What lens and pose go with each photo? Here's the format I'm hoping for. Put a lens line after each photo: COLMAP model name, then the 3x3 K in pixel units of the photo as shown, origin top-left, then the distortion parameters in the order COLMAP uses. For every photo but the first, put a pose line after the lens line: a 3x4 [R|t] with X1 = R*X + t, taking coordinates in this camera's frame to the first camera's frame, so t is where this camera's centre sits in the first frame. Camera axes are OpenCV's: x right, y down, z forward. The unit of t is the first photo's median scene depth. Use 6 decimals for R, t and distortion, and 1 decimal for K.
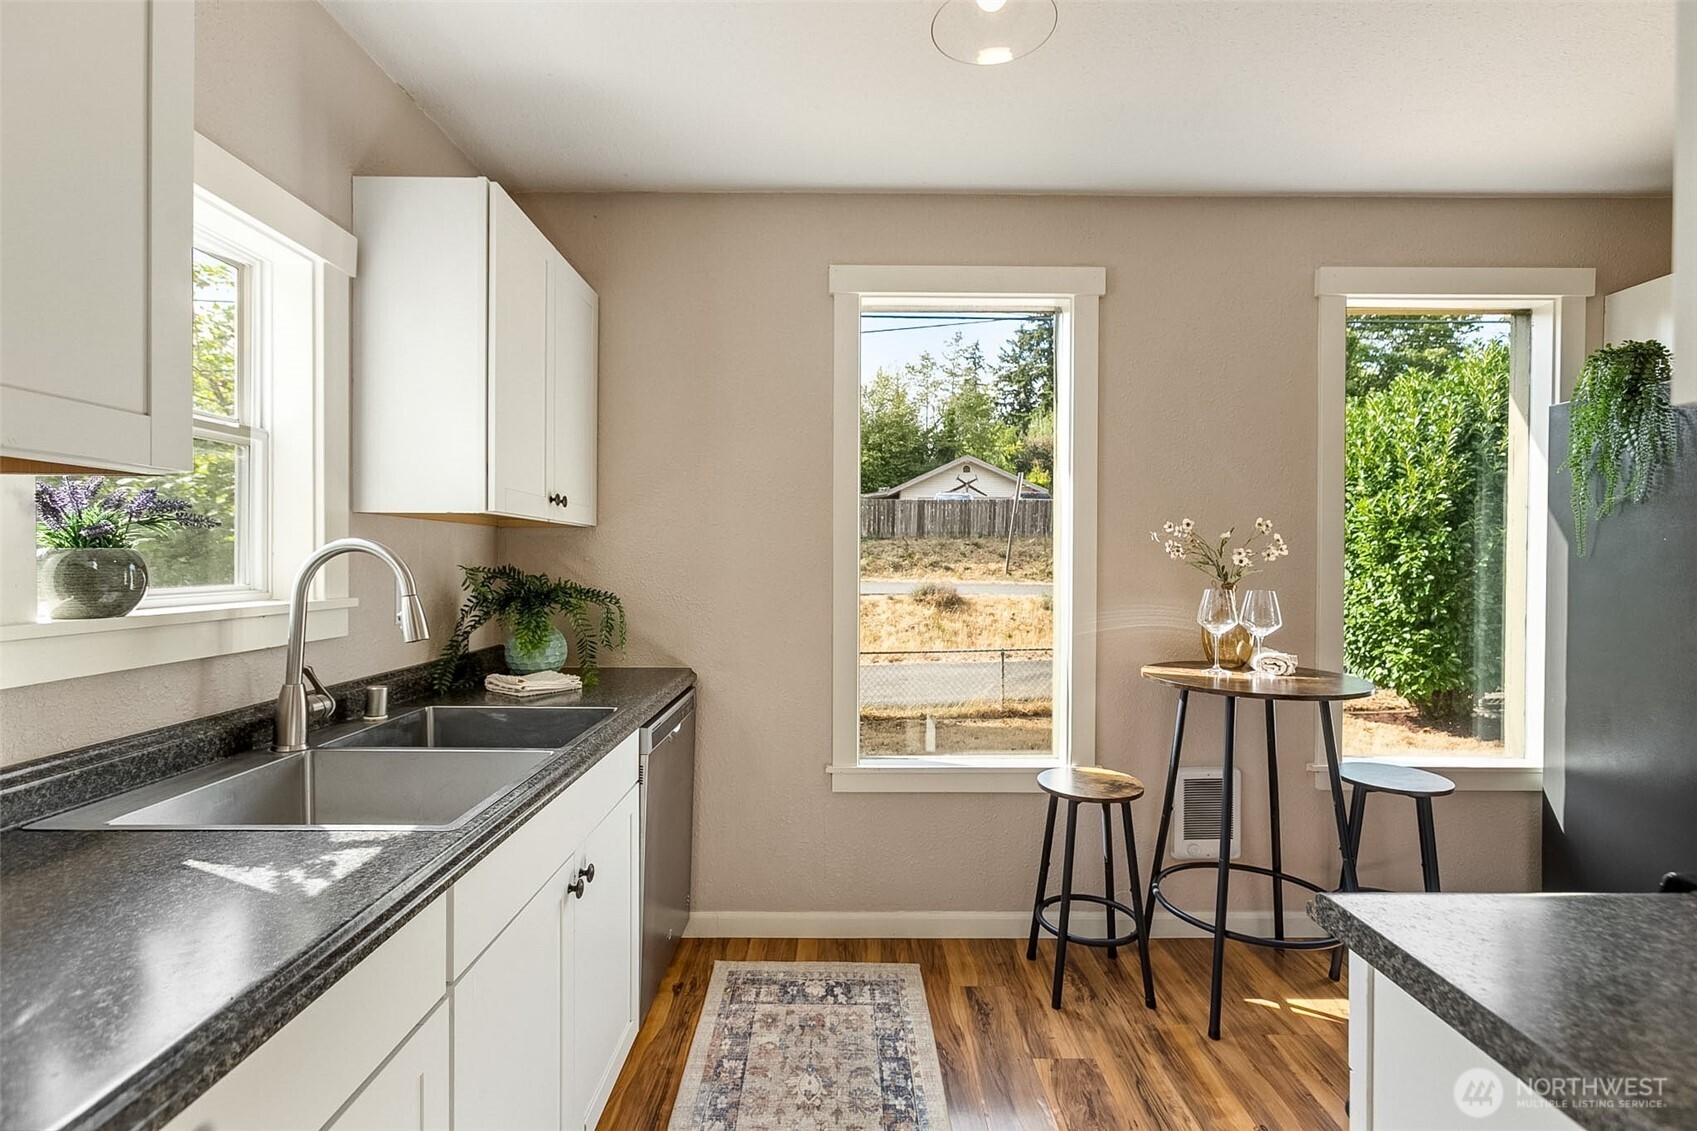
lens RADIAL K [[767.9, 0, 843.6], [0, 767.9, 548.9], [0, 0, 1]] dist [0.000949, 0.008889]
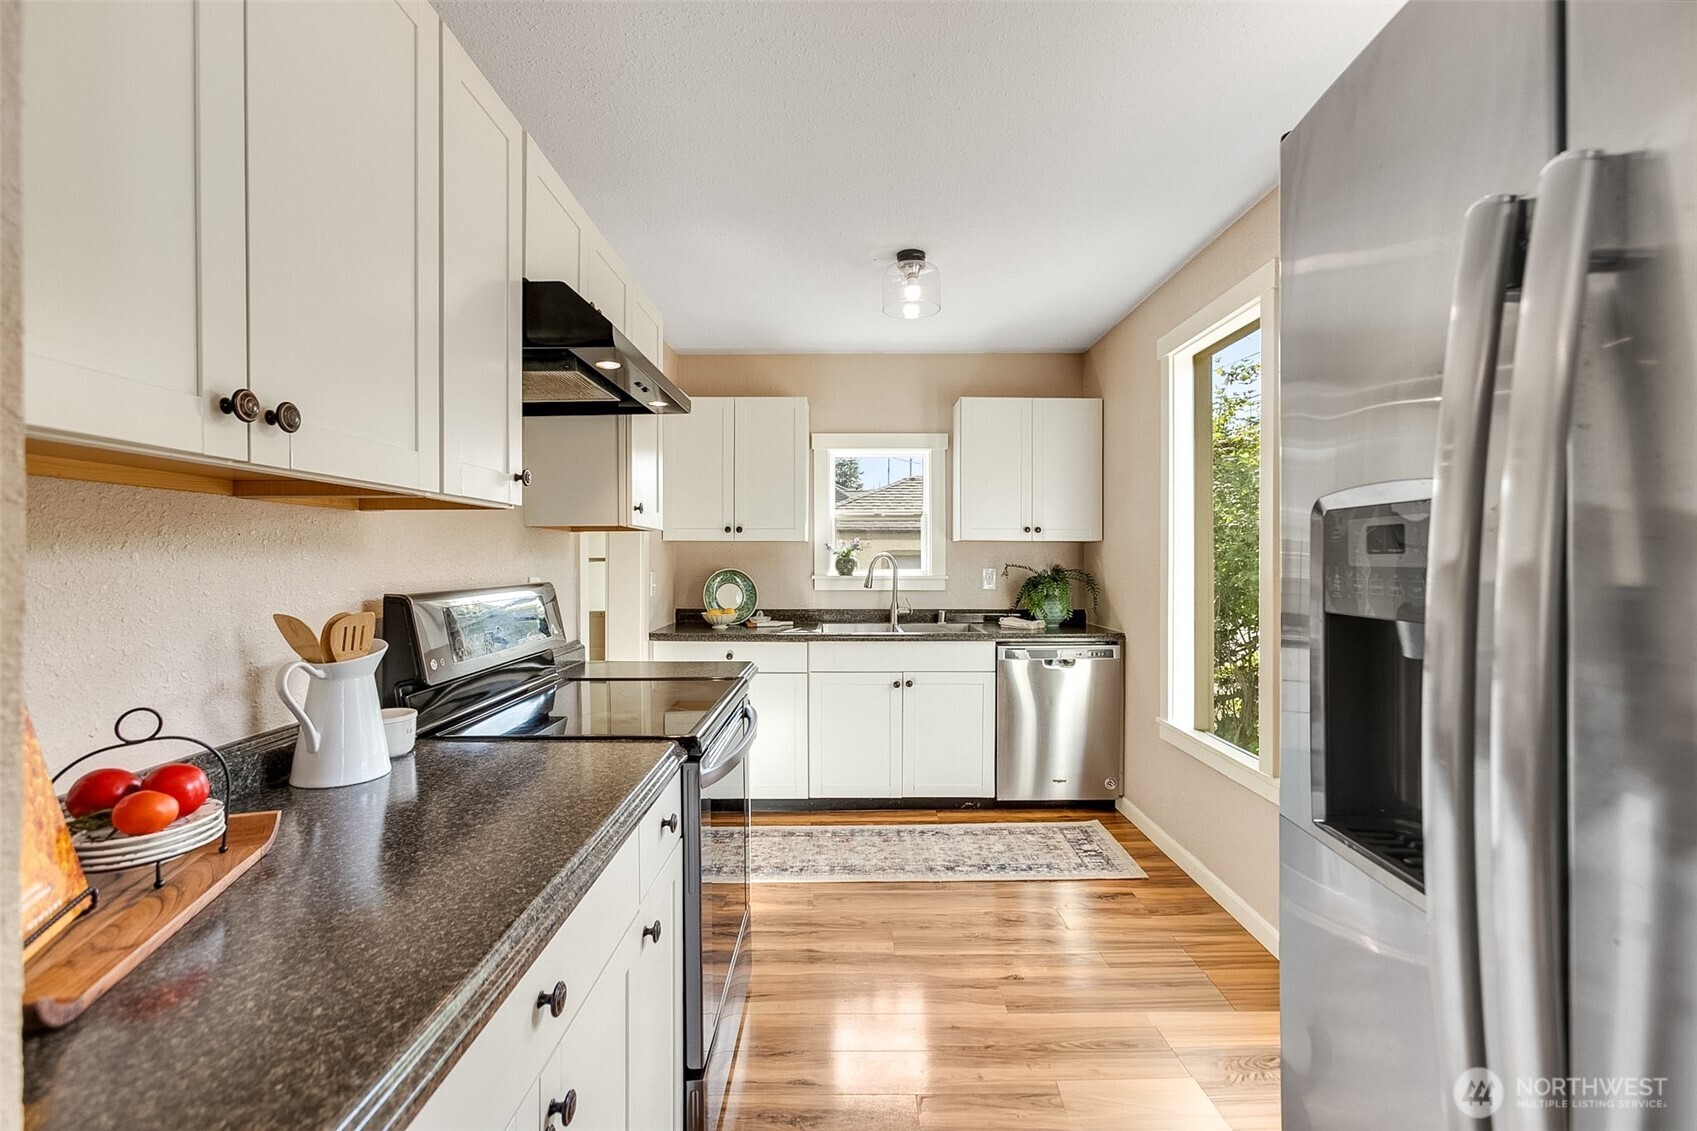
lens RADIAL K [[760.6, 0, 854.4], [0, 760.6, 553.7], [0, 0, 1]] dist [-0.021896, 0.014699]
pose [[-0.000337, -0.009065, -0.999959, 1.371257], [0.011617, 0.999891, -0.009068, 0.008336], [0.999932, -0.011619, -0.000232, 0.522824]]
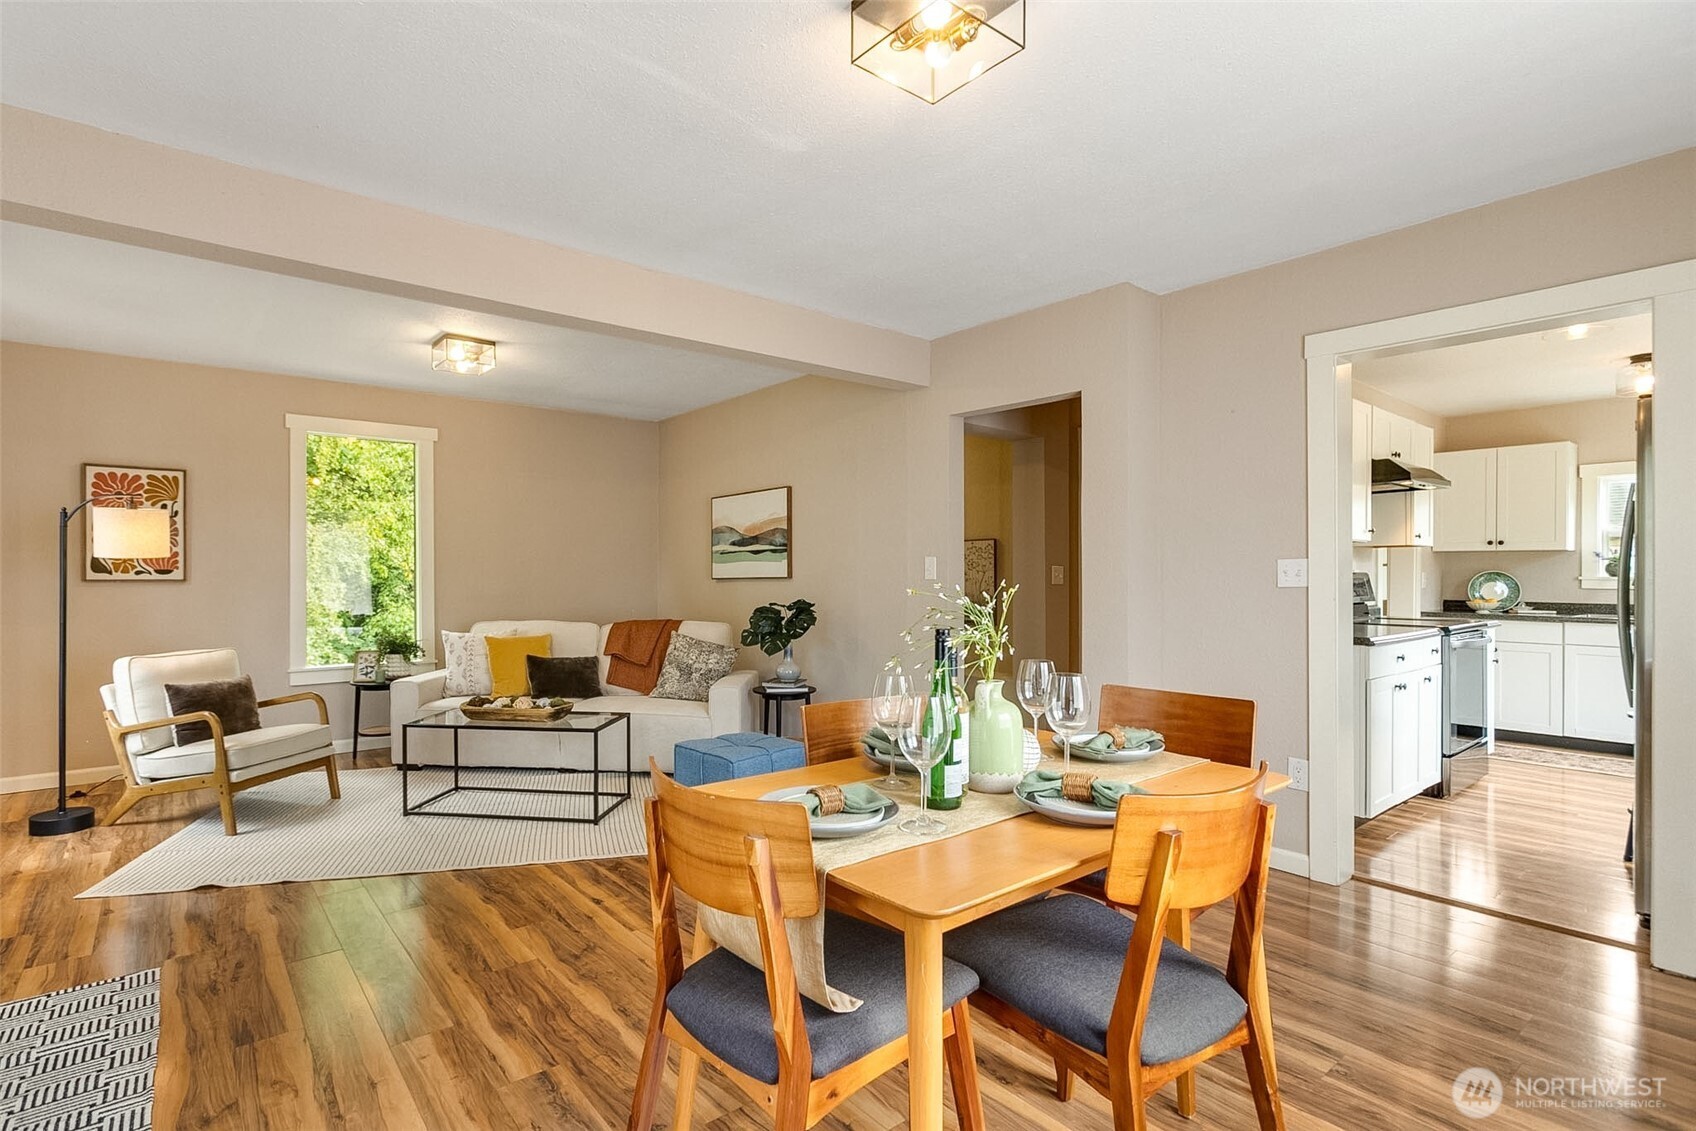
lens RADIAL K [[810.7, 0, 779.1], [0, 810.7, 573.7], [0, 0, 1]] dist [-0.000163, 0.006664]
pose [[-0.796356, -0.003330, -0.604819, 2.901038], [0.001722, 0.999968, -0.007772, 0.049674], [0.604826, -0.007231, -0.796325, 0.900897]]
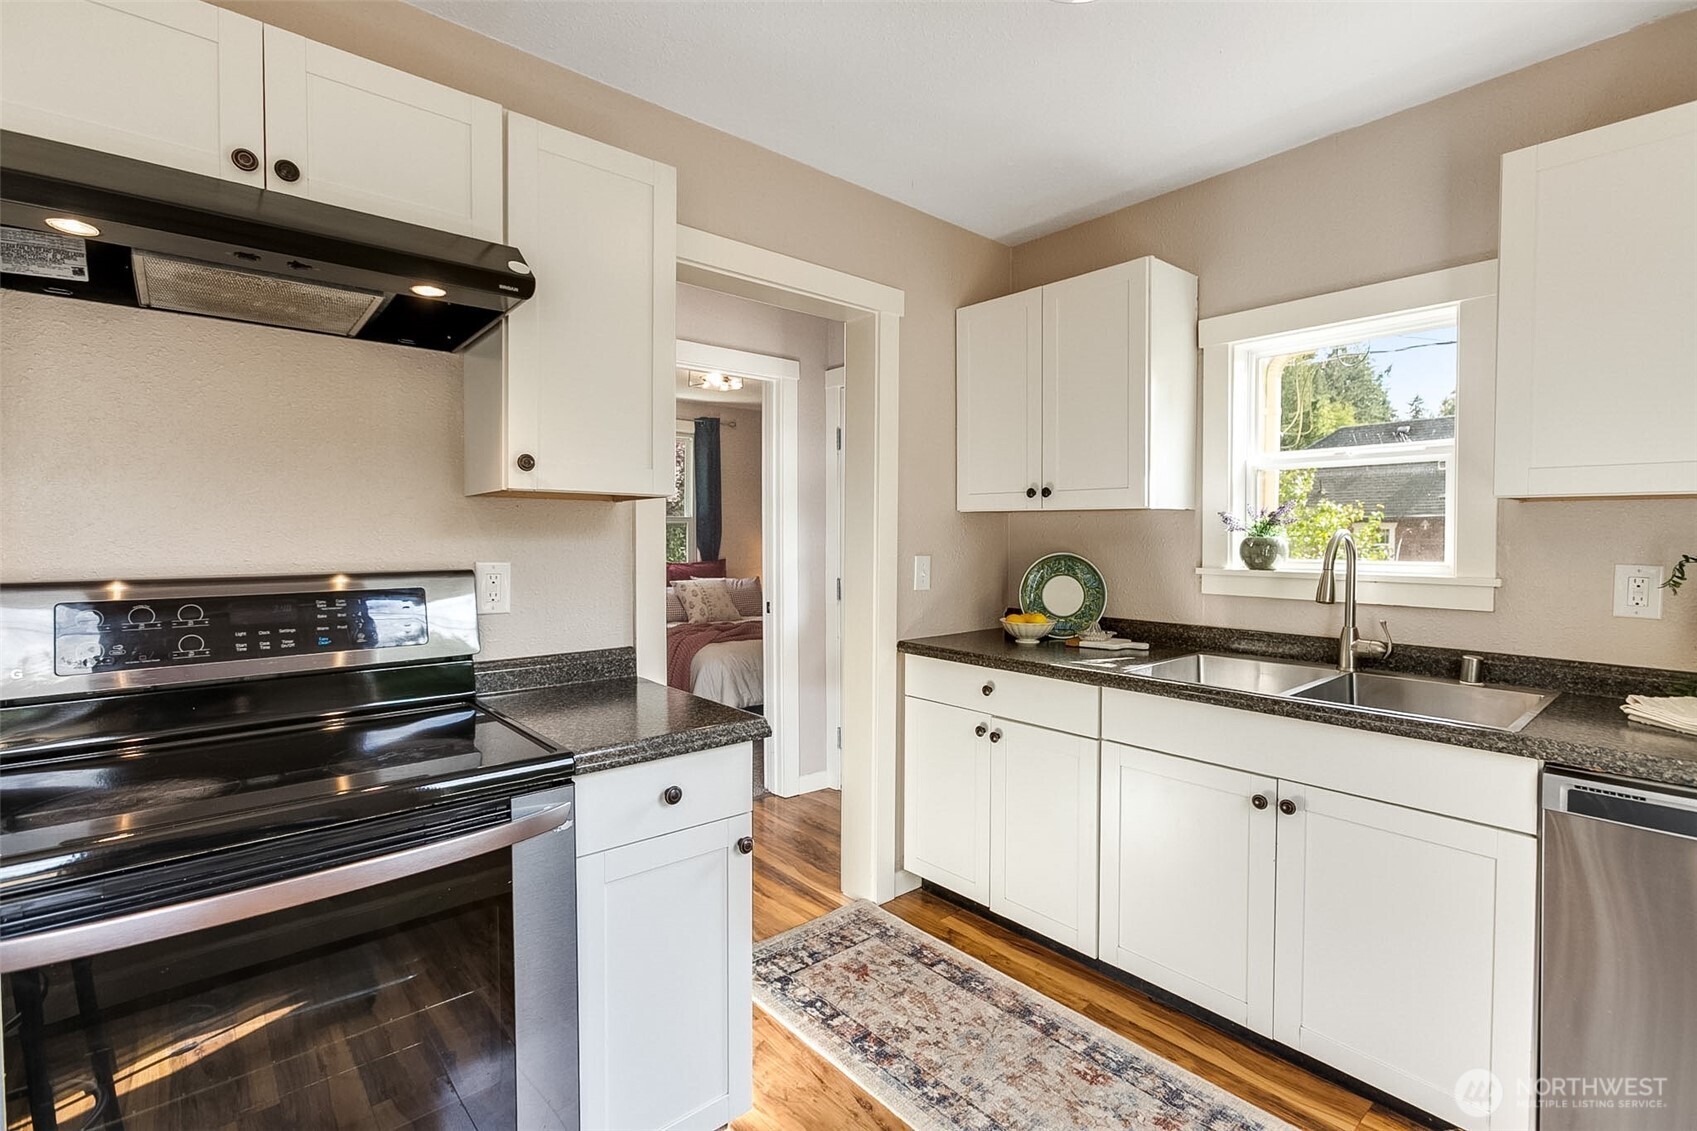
lens RADIAL K [[777.5, 0, 841.5], [0, 777.5, 546.8], [0, 0, 1]] dist [0.001604, 0.000417]
pose [[-0.762919, 0.007055, -0.646455, 0.612793], [0.002693, 0.999966, 0.007735, 0.004575], [0.646488, 0.004160, -0.762913, 0.928511]]
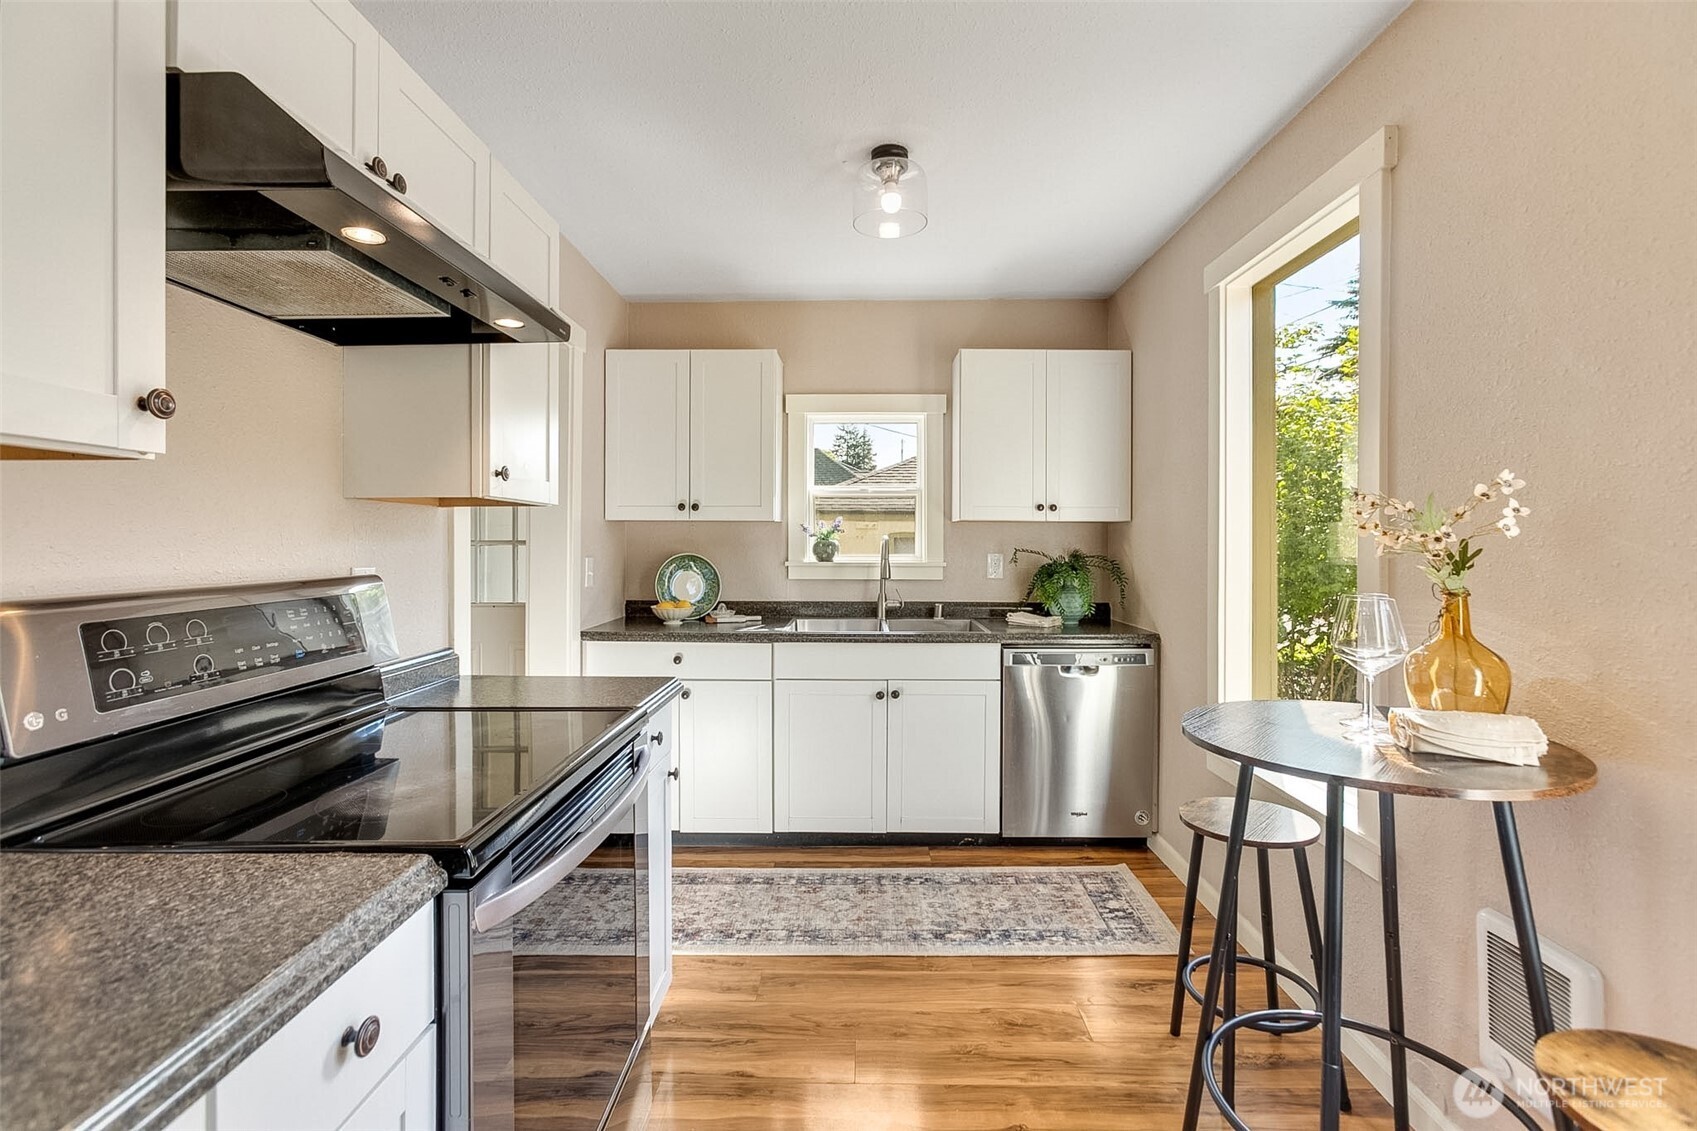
lens RADIAL K [[764.0, 0, 853.5], [0, 764.0, 539.1], [0, 0, 1]] dist [-0.021547, 0.000387]
pose [[-0.019907, -0.004887, -0.999790, 1.094692], [0.009617, 0.999941, -0.005079, 0.006240], [0.999756, -0.009717, -0.019859, 0.590574]]
